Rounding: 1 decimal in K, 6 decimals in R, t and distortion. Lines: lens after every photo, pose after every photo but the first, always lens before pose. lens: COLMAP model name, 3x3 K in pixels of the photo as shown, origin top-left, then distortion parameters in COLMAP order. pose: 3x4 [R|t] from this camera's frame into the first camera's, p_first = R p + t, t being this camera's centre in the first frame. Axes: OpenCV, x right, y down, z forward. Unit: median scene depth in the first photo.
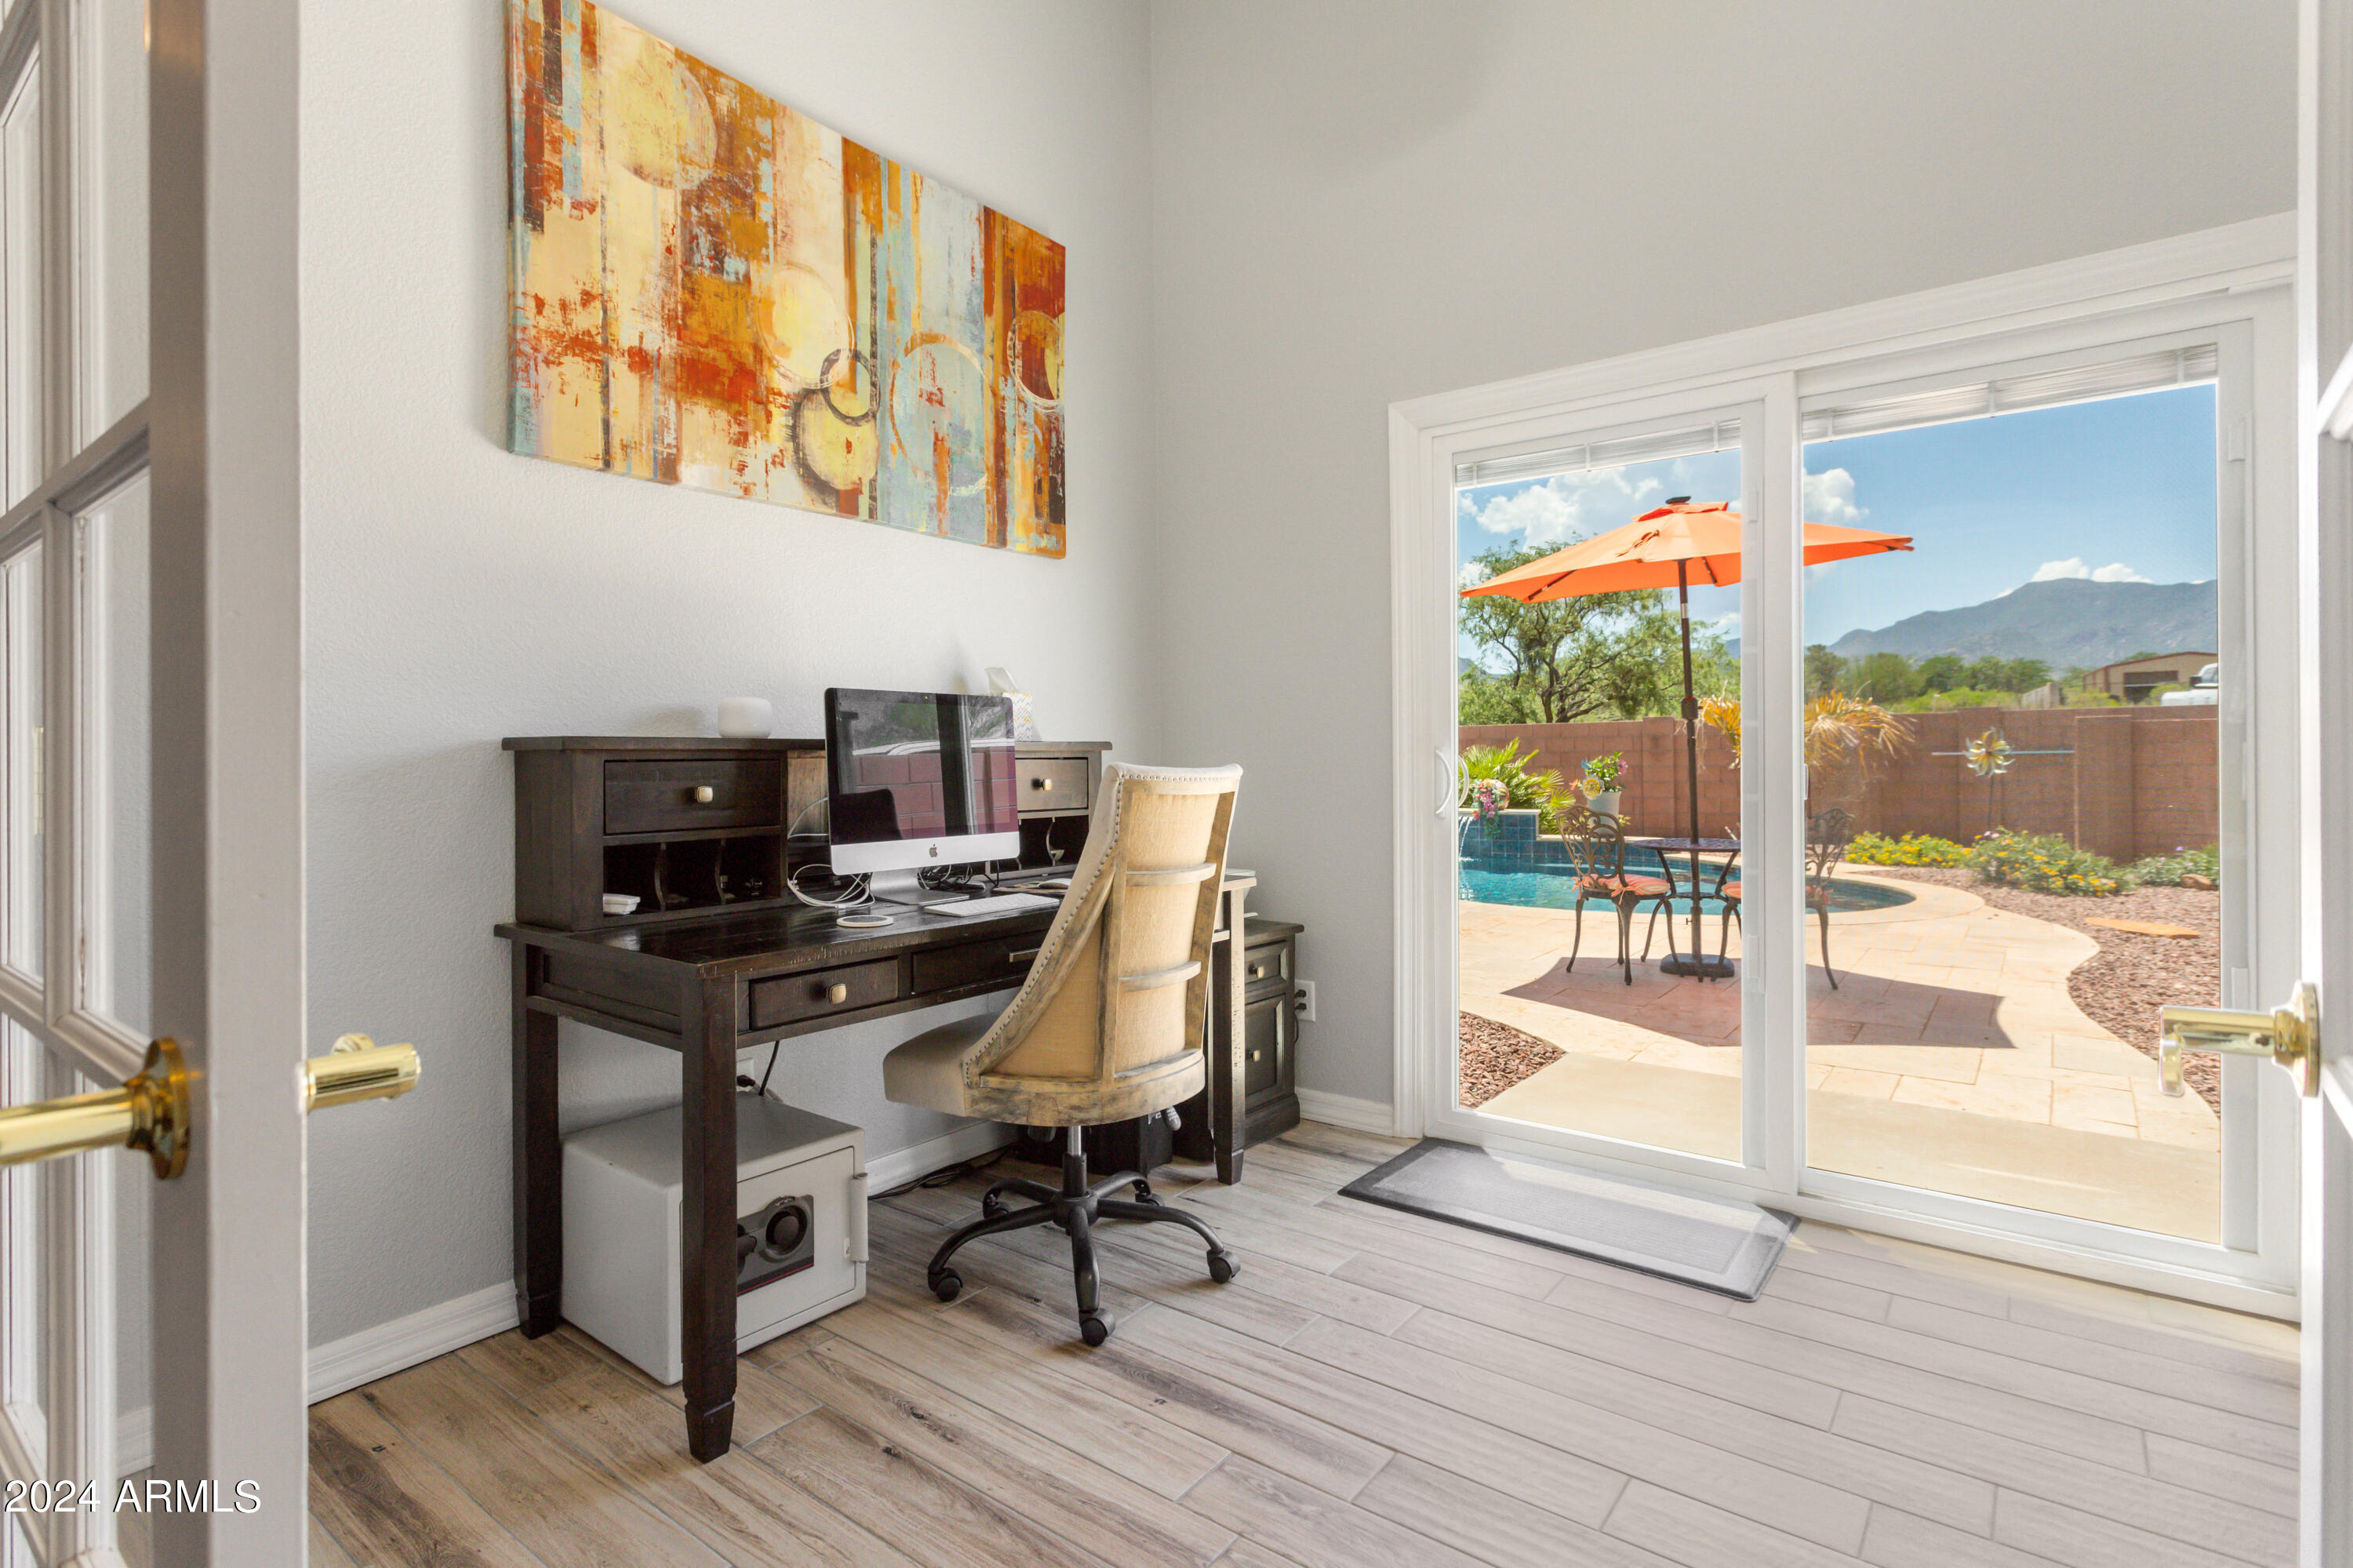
lens RADIAL K [[1139.4, 0, 1194.9], [0, 1139.4, 768.8], [0, 0, 1]] dist [0.010887, 0.000391]
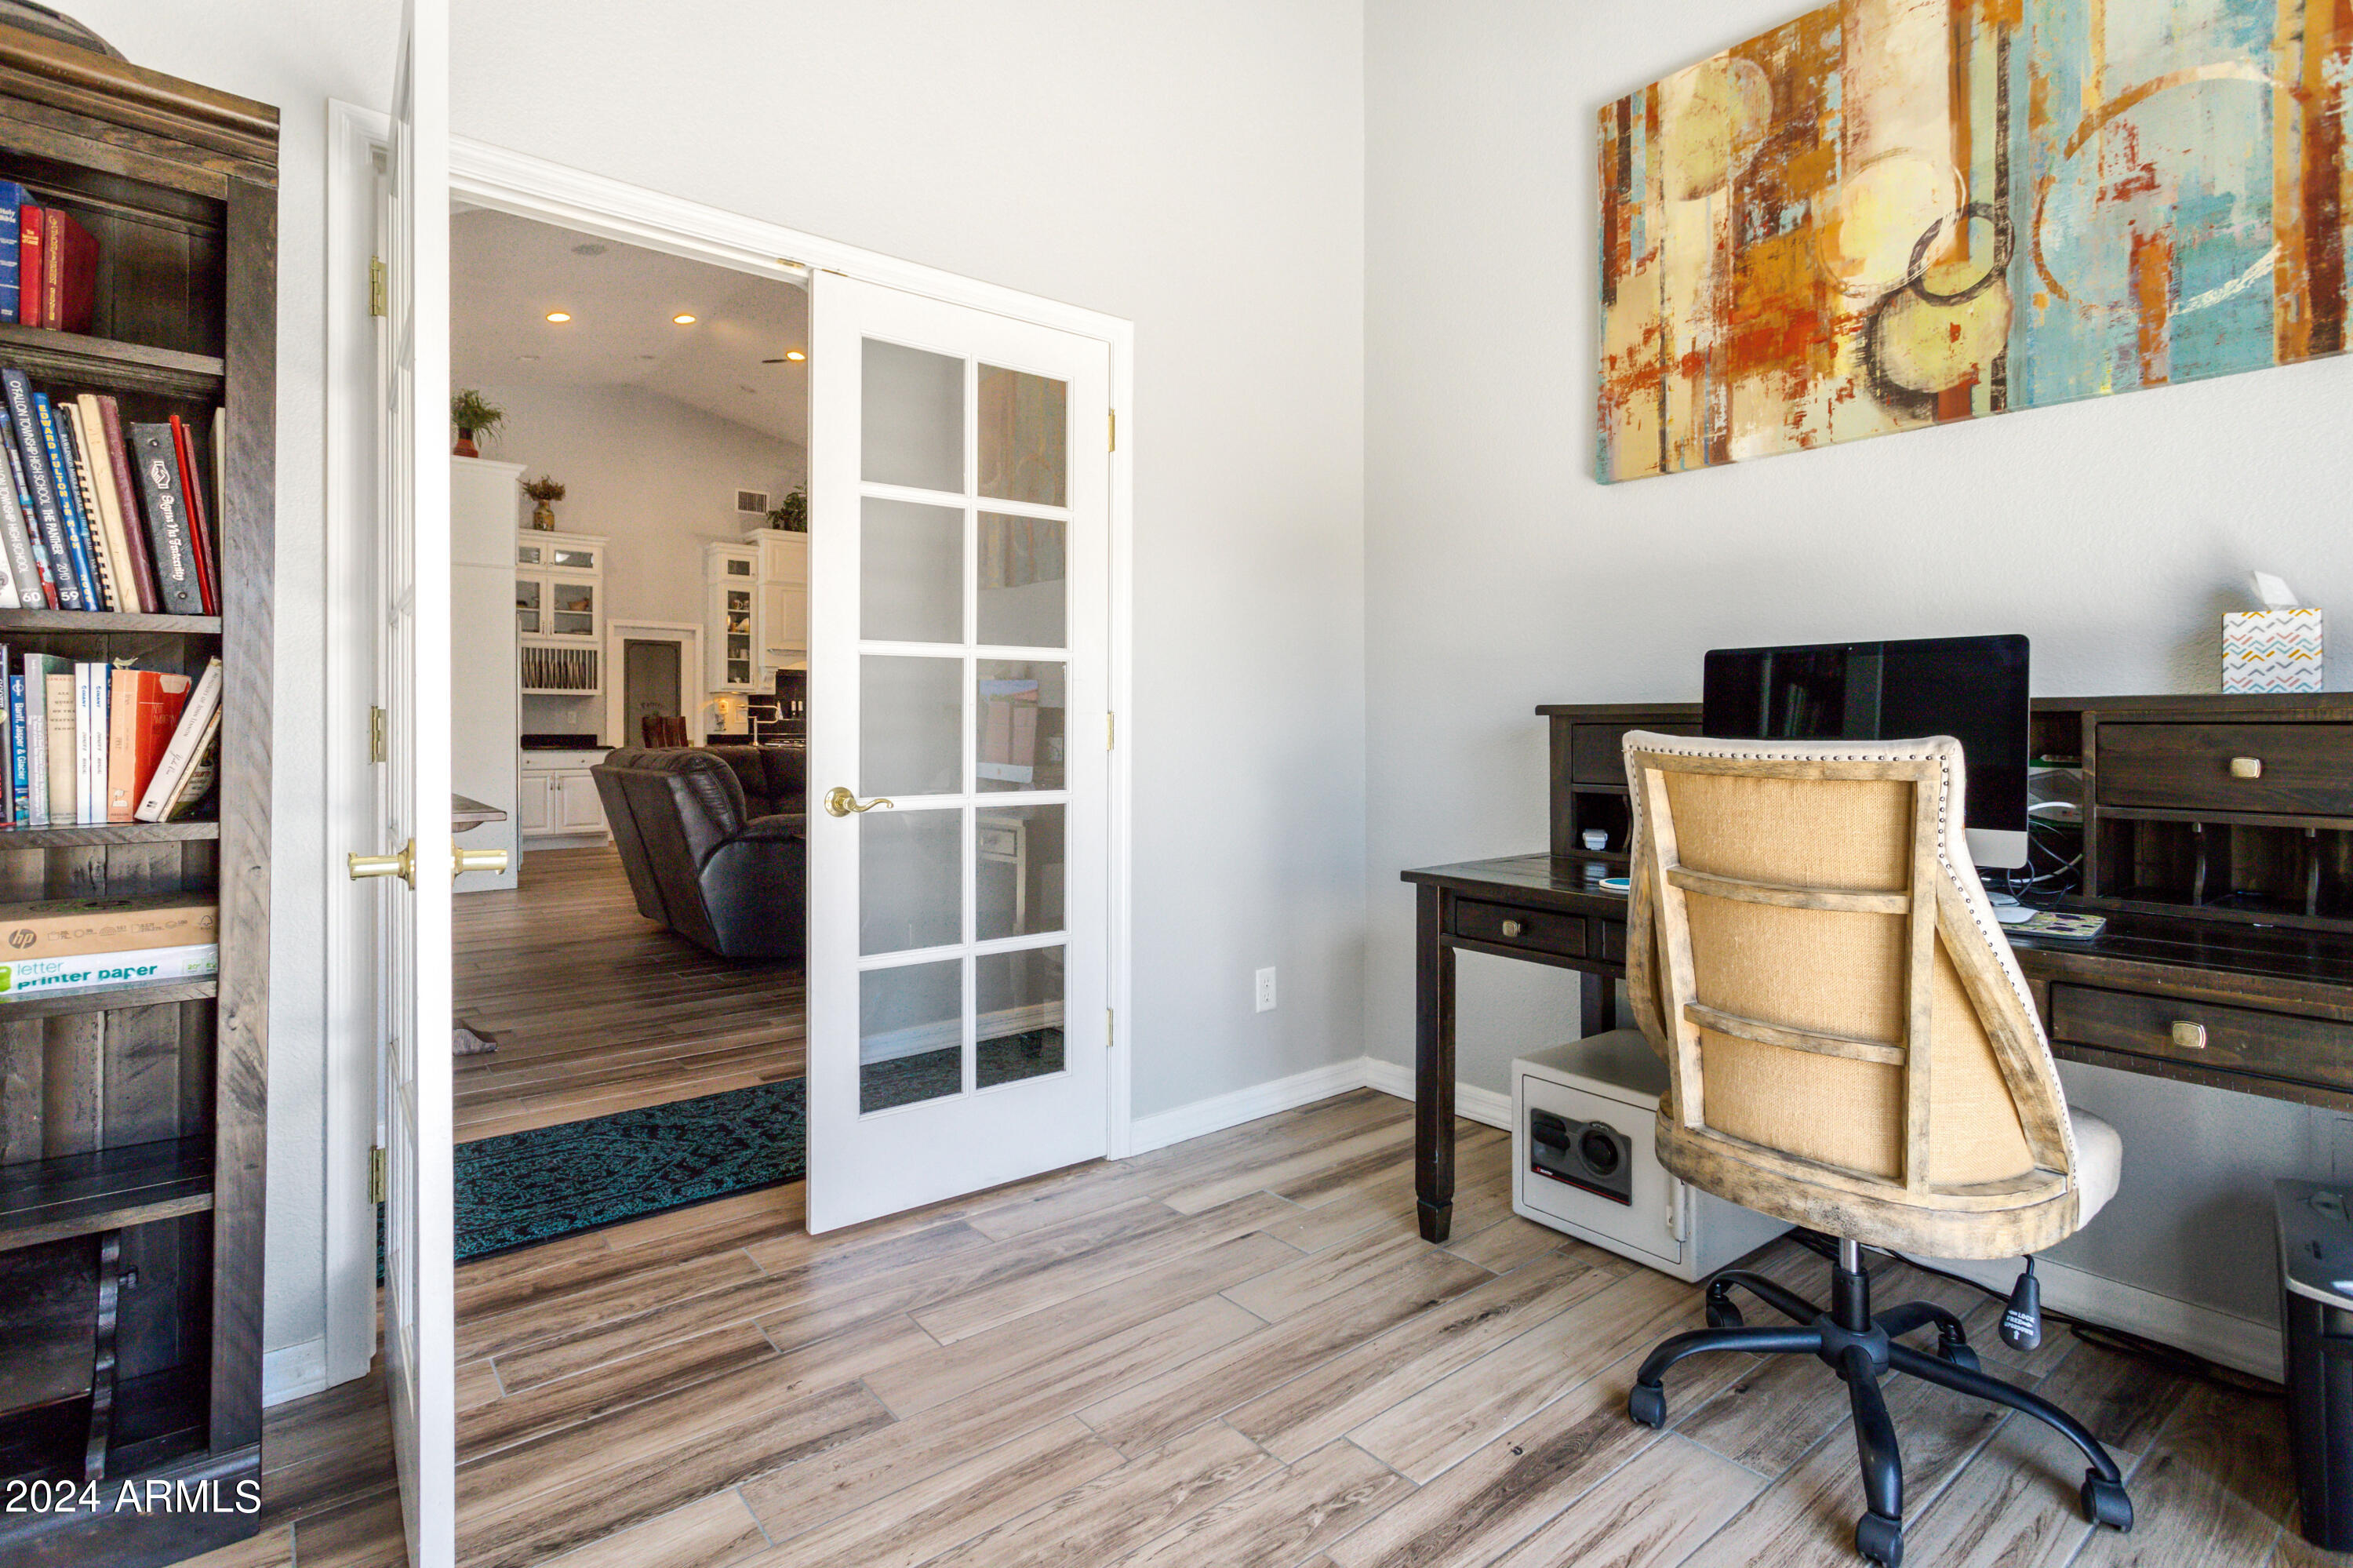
lens RADIAL K [[1140.2, 0, 1129.7], [0, 1140.2, 732.0], [0, 0, 1]] dist [0.014313, 0.001105]
pose [[-0.266250, 0.011154, -0.963839, 0.705005], [-0.010190, 0.999845, 0.014385, -0.009068], [0.963850, 0.013651, -0.266095, 0.738527]]
